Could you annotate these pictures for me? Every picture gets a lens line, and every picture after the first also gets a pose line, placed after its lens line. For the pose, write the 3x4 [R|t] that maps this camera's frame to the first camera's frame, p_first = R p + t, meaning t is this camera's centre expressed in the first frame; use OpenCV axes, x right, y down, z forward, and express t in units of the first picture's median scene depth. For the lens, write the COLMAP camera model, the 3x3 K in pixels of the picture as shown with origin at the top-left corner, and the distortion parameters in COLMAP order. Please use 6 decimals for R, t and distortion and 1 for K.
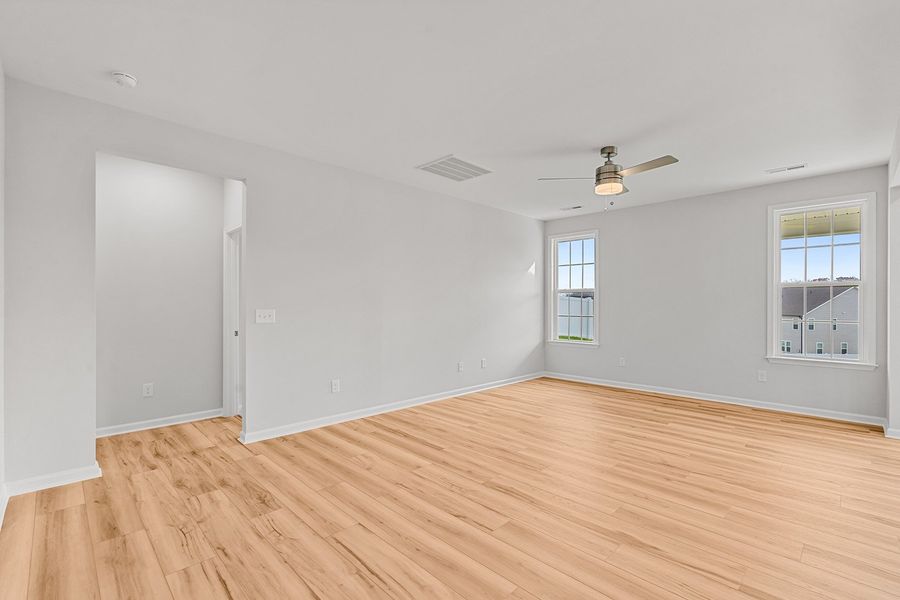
lens RADIAL K [[403.8, 0, 448.4], [0, 403.8, 308.6], [0, 0, 1]] dist [-0.000390, -0.000096]
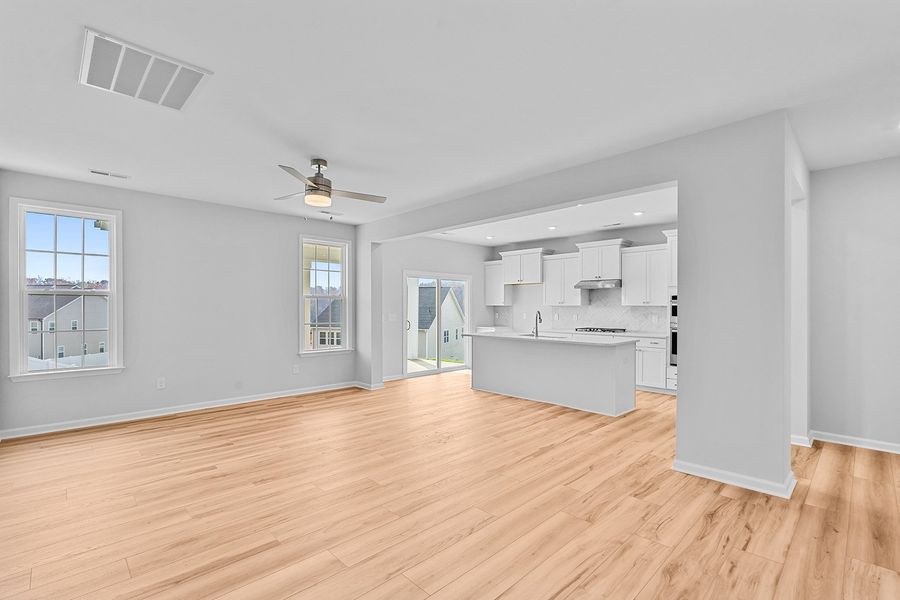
lens RADIAL K [[408.8, 0, 454.3], [0, 408.8, 309.4], [0, 0, 1]] dist [-0.001325, -0.000261]
pose [[0.003889, -0.006273, 0.999973, -0.639807], [0.007947, 0.999949, 0.006242, -0.028594], [-0.999961, 0.007923, 0.003939, 0.671335]]
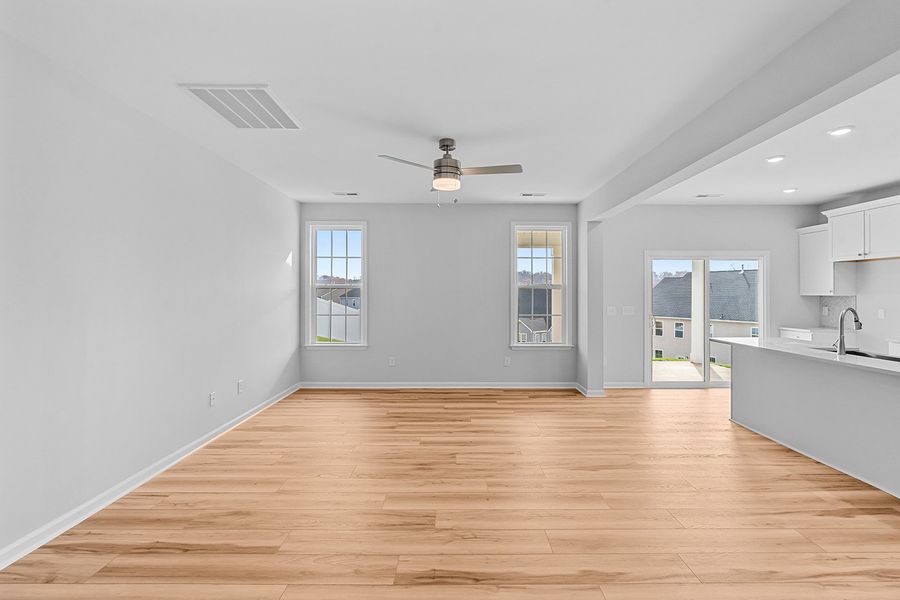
lens RADIAL K [[405.5, 0, 458.9], [0, 405.5, 291.7], [0, 0, 1]] dist [-0.002066, -0.000499]
pose [[0.697402, 0.002949, 0.716674, -0.256391], [0.005485, 0.999940, -0.009452, -0.041308], [-0.716659, 0.010523, 0.697344, 0.338022]]
